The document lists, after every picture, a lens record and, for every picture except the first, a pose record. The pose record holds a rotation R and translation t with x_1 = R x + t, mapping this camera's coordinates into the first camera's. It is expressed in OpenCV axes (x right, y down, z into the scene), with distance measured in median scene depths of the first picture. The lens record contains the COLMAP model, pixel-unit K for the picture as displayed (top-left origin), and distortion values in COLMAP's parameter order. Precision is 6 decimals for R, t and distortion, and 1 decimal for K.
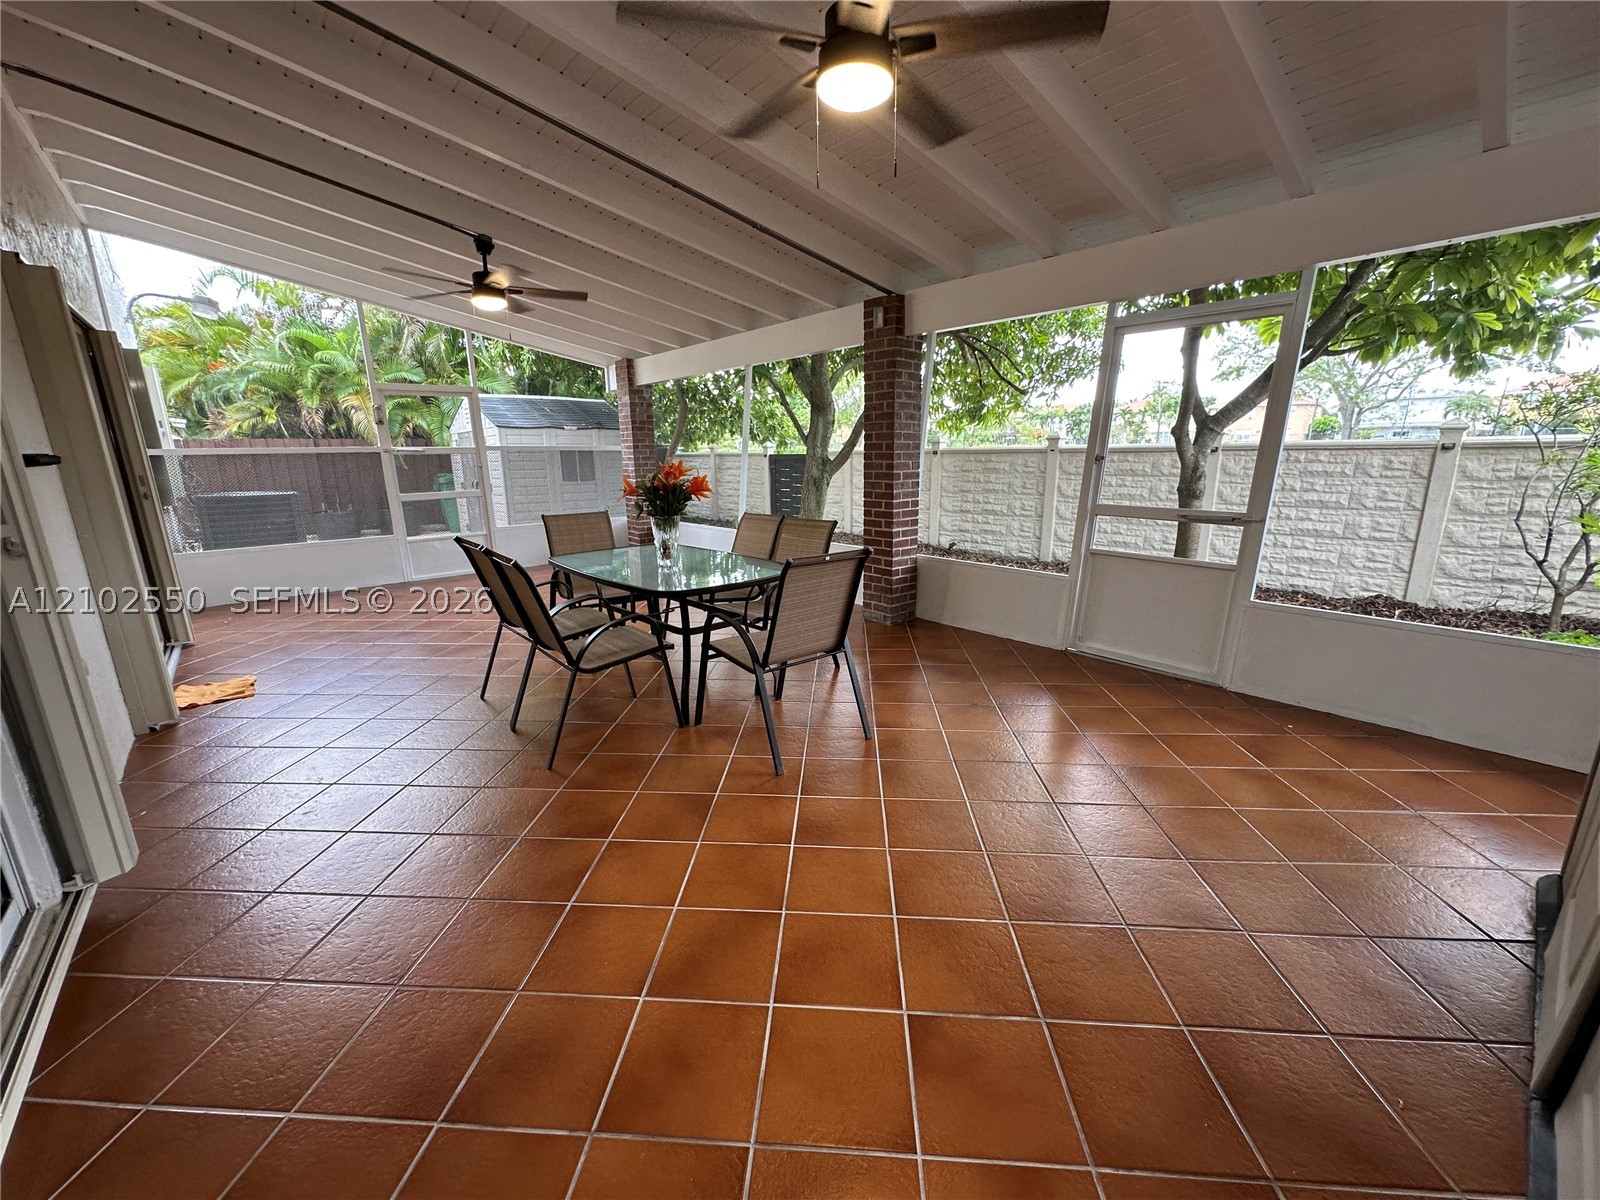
lens RADIAL K [[637.8, 0, 798.9], [0, 637.8, 600.2], [0, 0, 1]] dist [-0.006374, 0.000608]
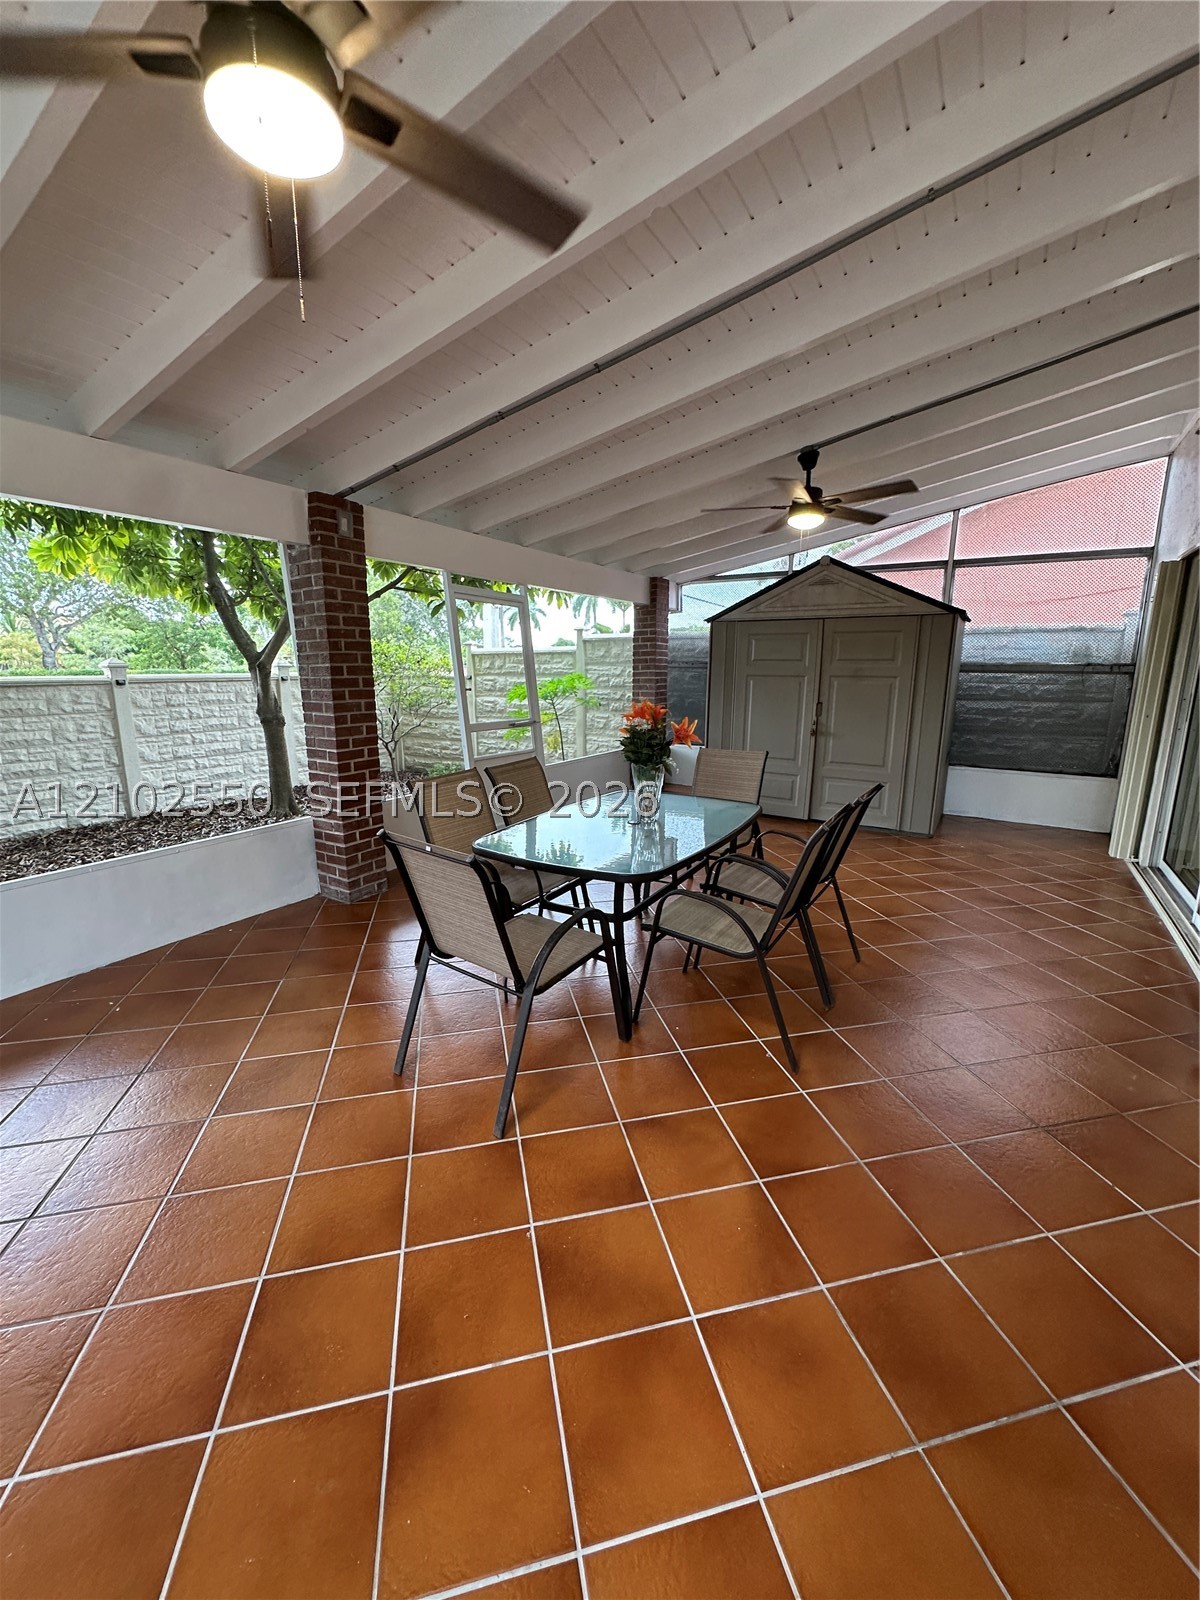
lens RADIAL K [[637.8, 0, 600.1], [0, 637.8, 798.0], [0, 0, 1]] dist [-0.006374, 0.000608]
pose [[-0.294967, -0.170002, 0.940263, -0.434426], [0.231229, 0.942097, 0.242872, -0.124008], [-0.927107, 0.289056, -0.238578, 0.544687]]
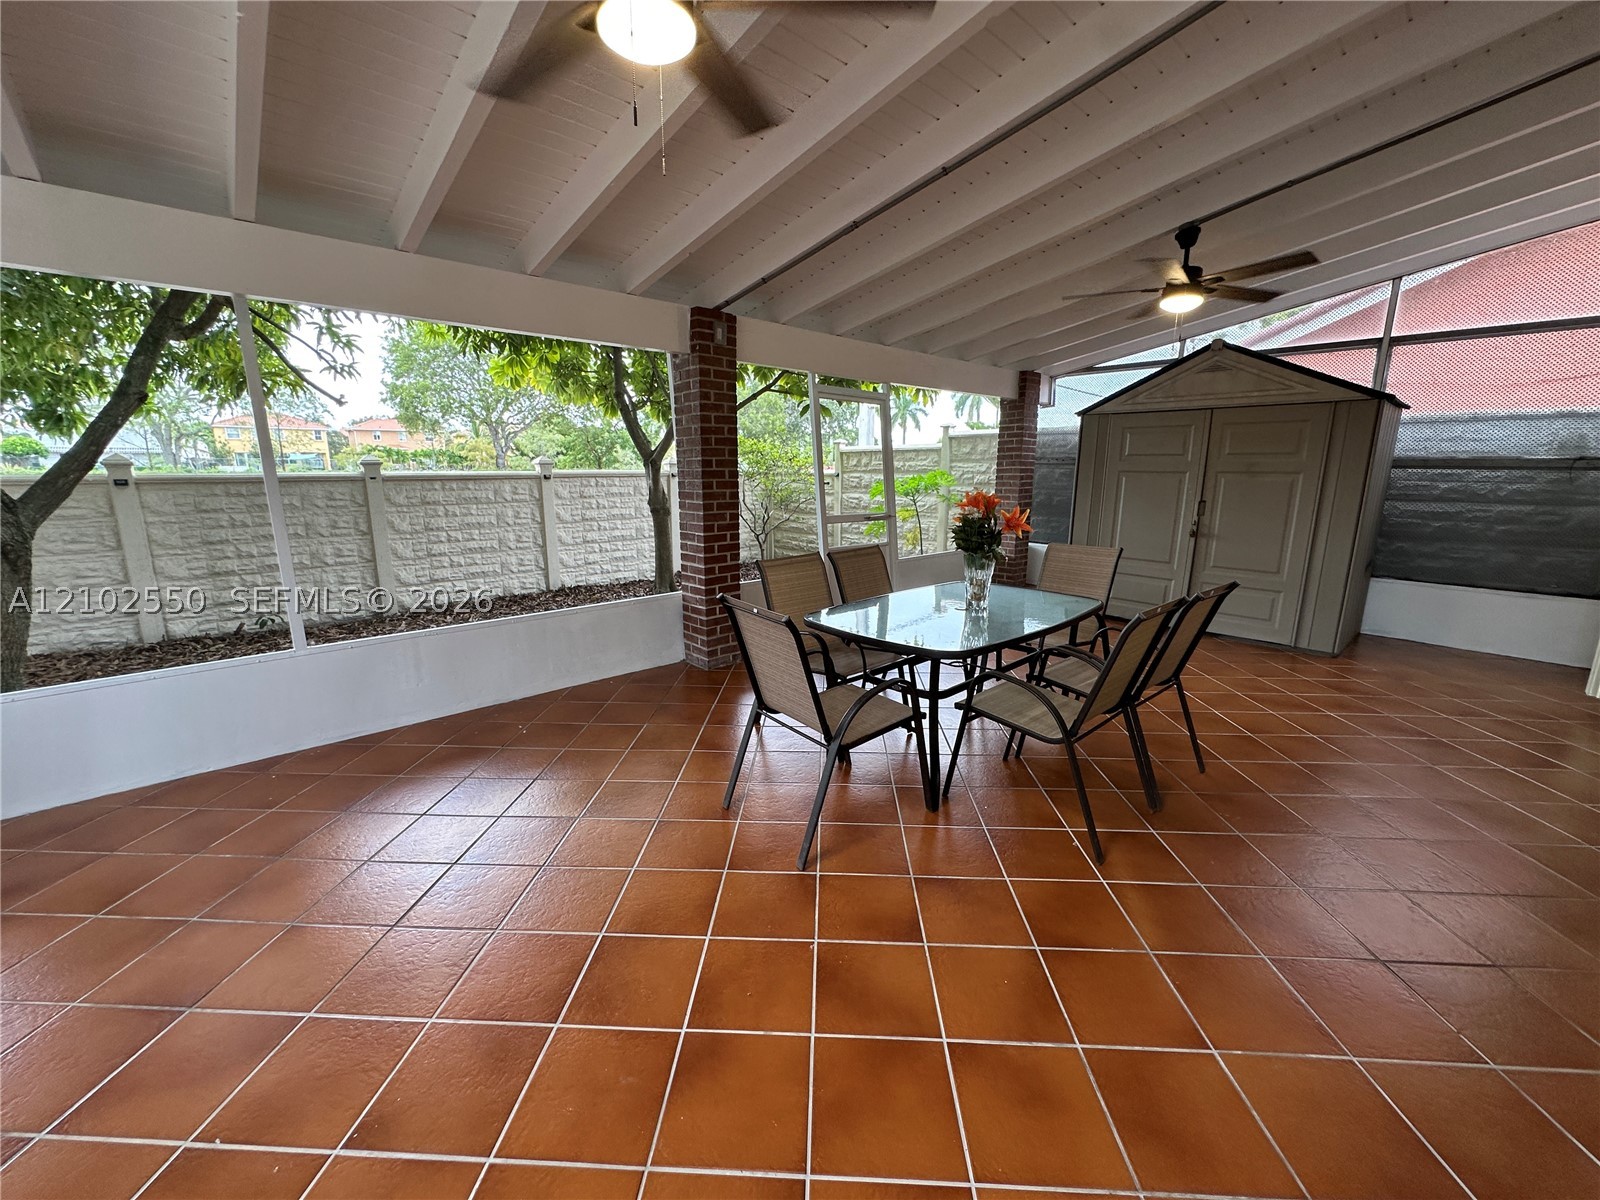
lens RADIAL K [[637.8, 0, 798.9], [0, 637.8, 600.2], [0, 0, 1]] dist [-0.006374, 0.000608]
pose [[-0.024630, -0.181017, 0.983171, -0.463812], [0.235398, 0.954766, 0.181684, -0.113786], [-0.971587, 0.235911, 0.019095, 0.529163]]
